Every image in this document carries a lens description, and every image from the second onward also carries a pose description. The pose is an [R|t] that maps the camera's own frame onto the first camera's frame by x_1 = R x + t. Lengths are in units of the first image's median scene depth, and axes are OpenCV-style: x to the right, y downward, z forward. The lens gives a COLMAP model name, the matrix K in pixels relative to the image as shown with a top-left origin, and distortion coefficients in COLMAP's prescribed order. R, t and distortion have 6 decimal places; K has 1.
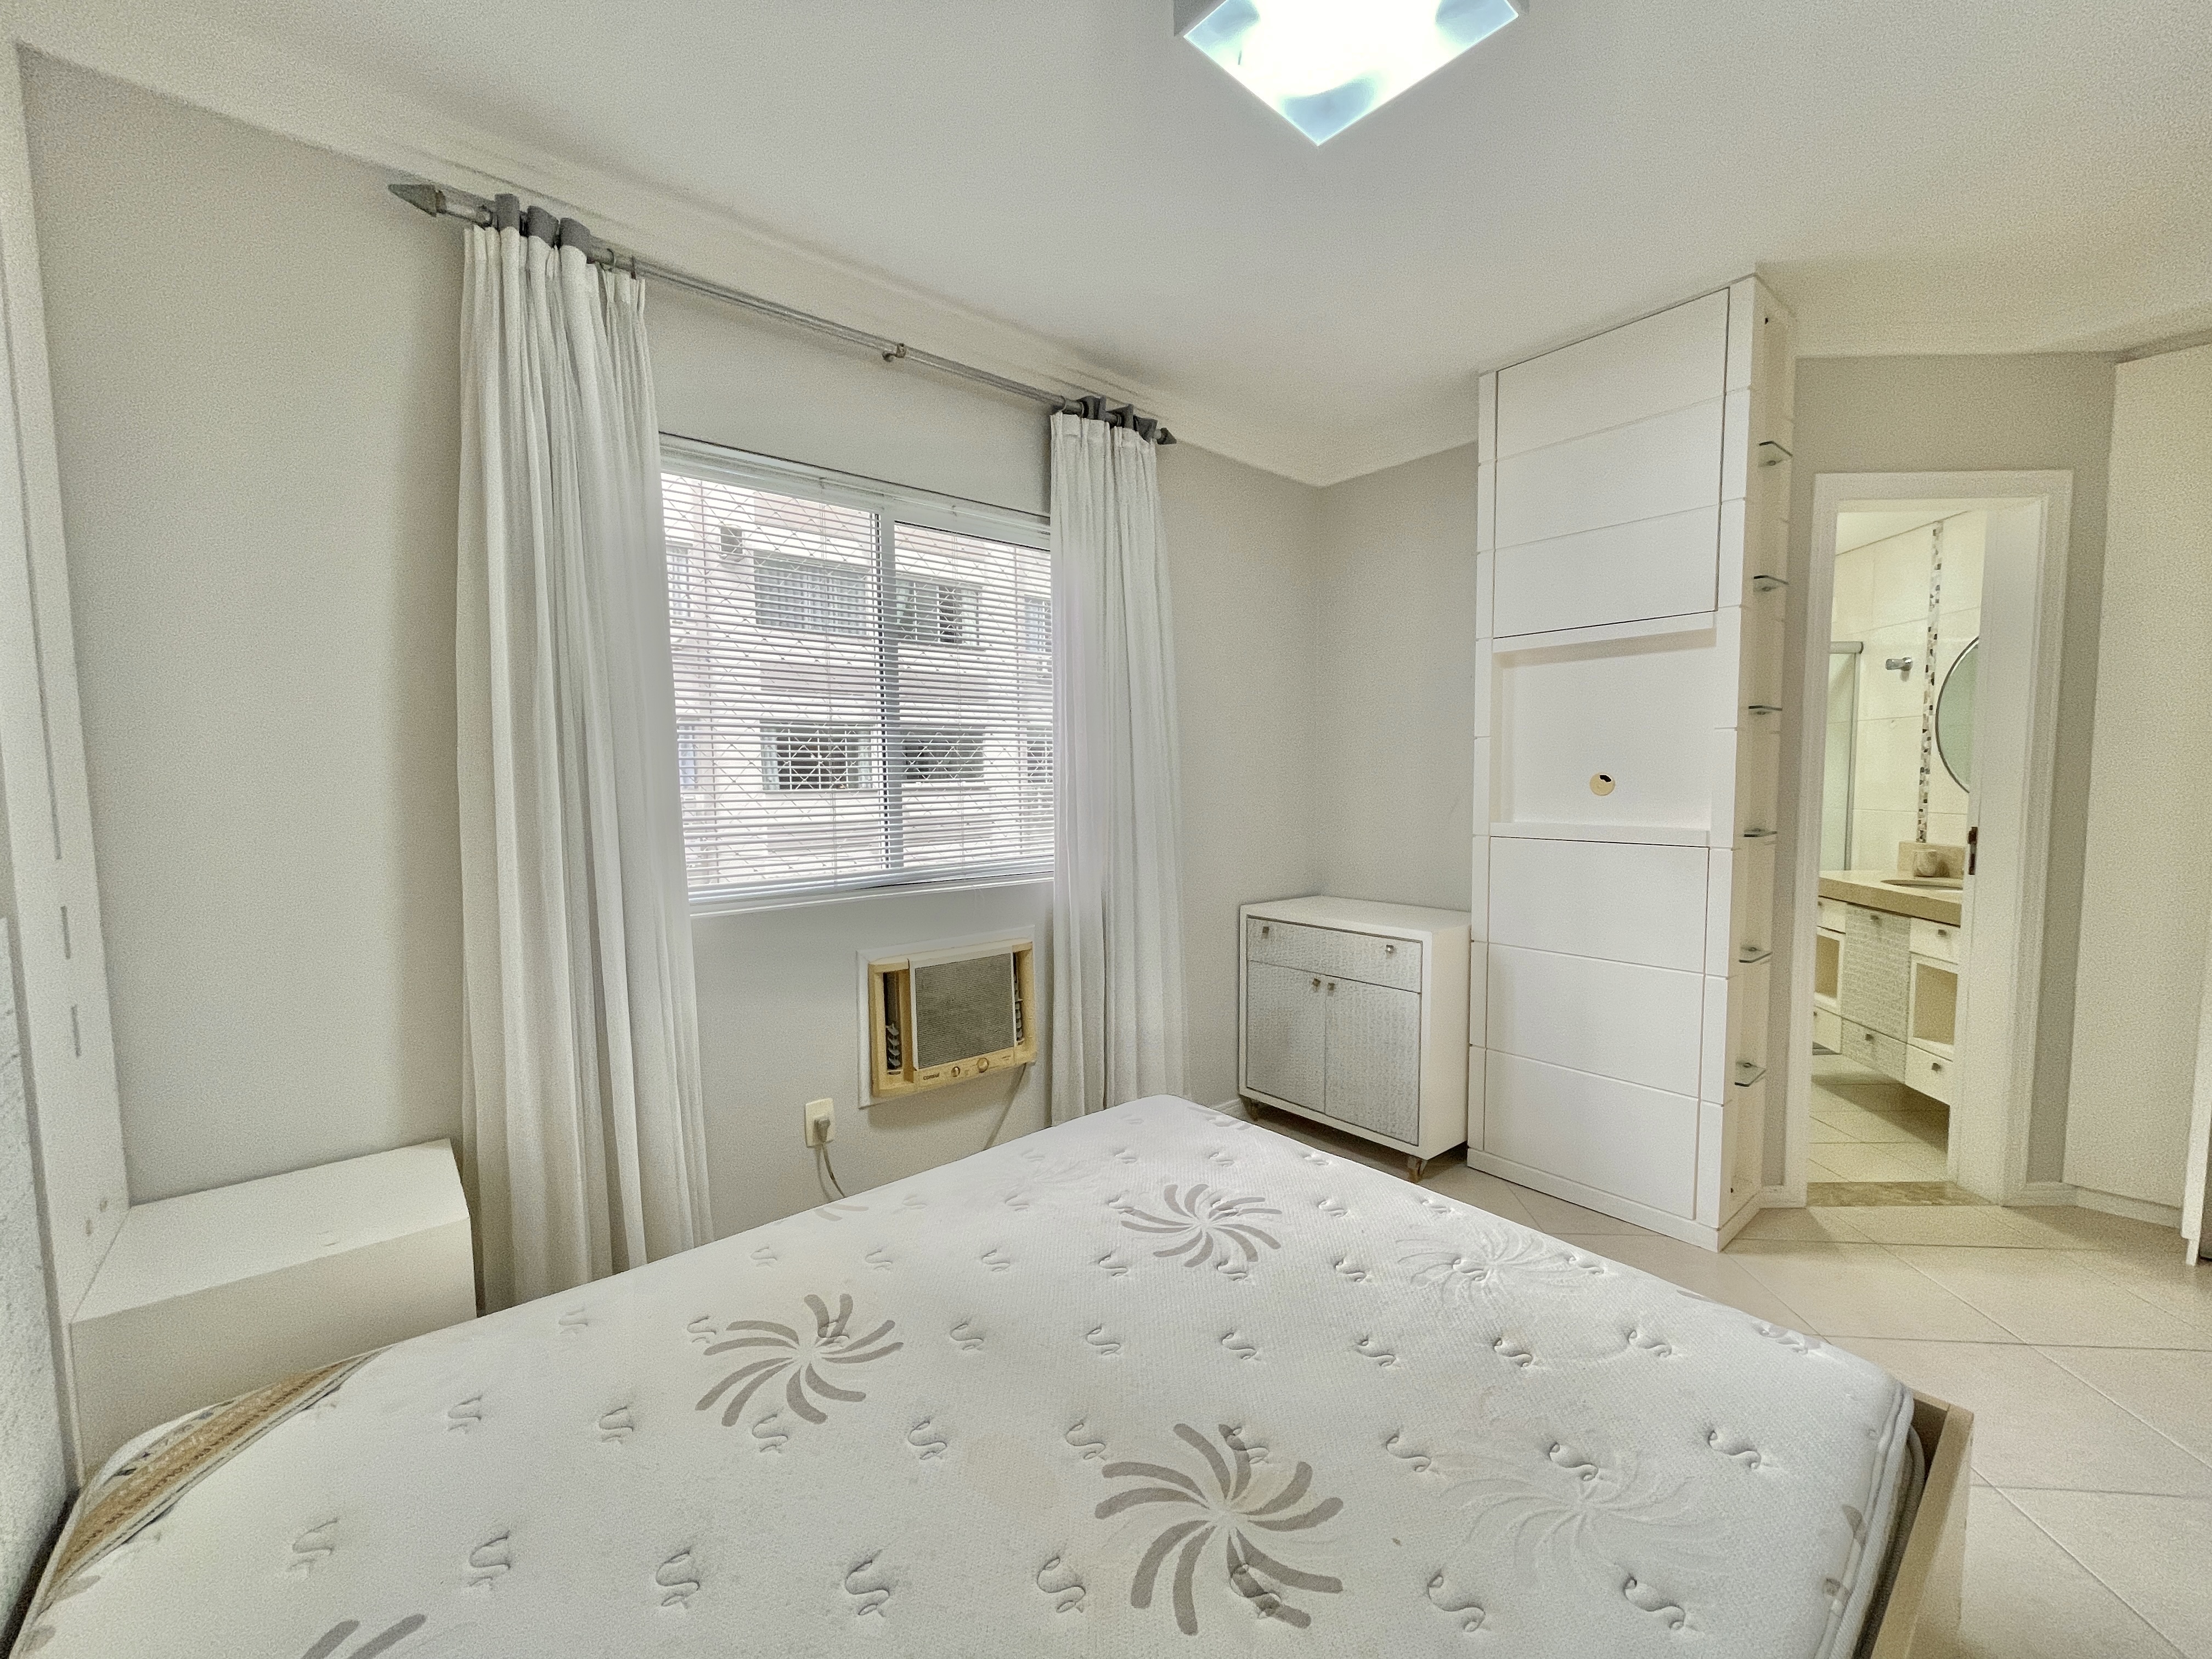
lens RADIAL K [[886.9, 0, 1092.9], [0, 886.9, 830.8], [0, 0, 1]] dist [0.001301, 0.000099]
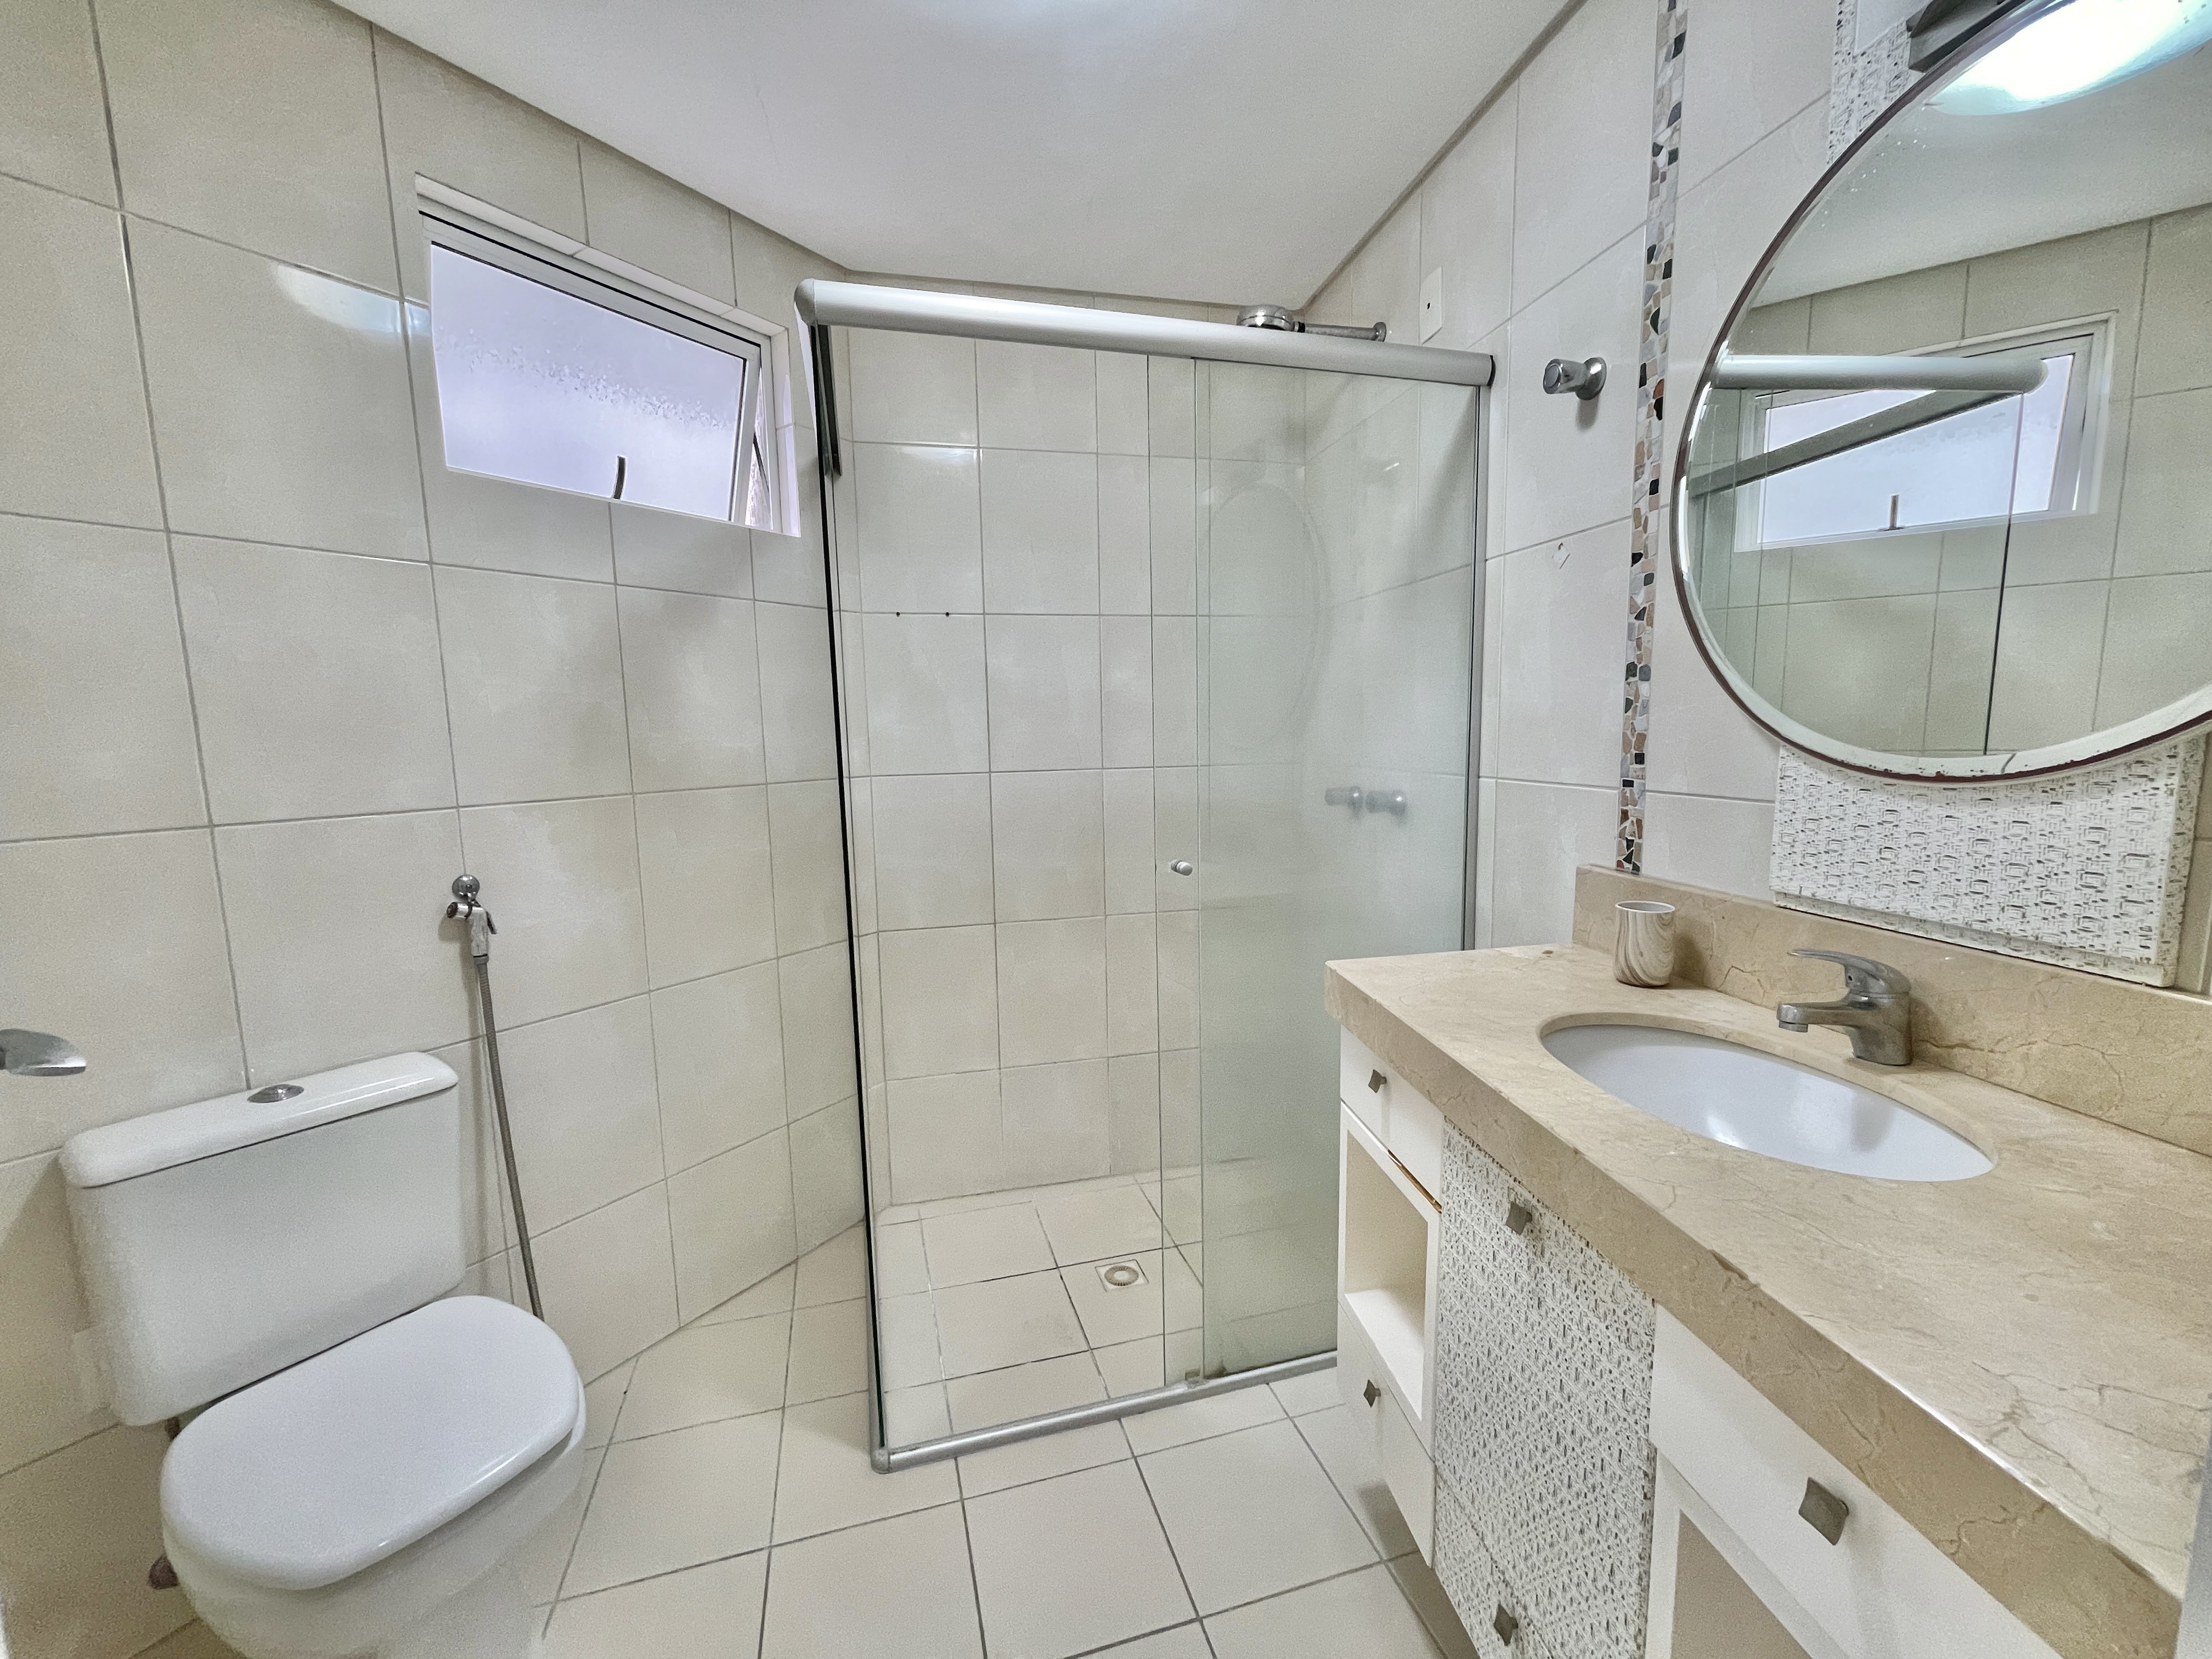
lens RADIAL K [[886.9, 0, 1104.9], [0, 886.9, 828.5], [0, 0, 1]] dist [0.001301, 0.000099]
pose [[0.960713, -0.046726, 0.273584, 0.633138], [0.032968, 0.997960, 0.054674, -0.031789], [-0.275580, -0.043506, 0.960293, 0.716240]]
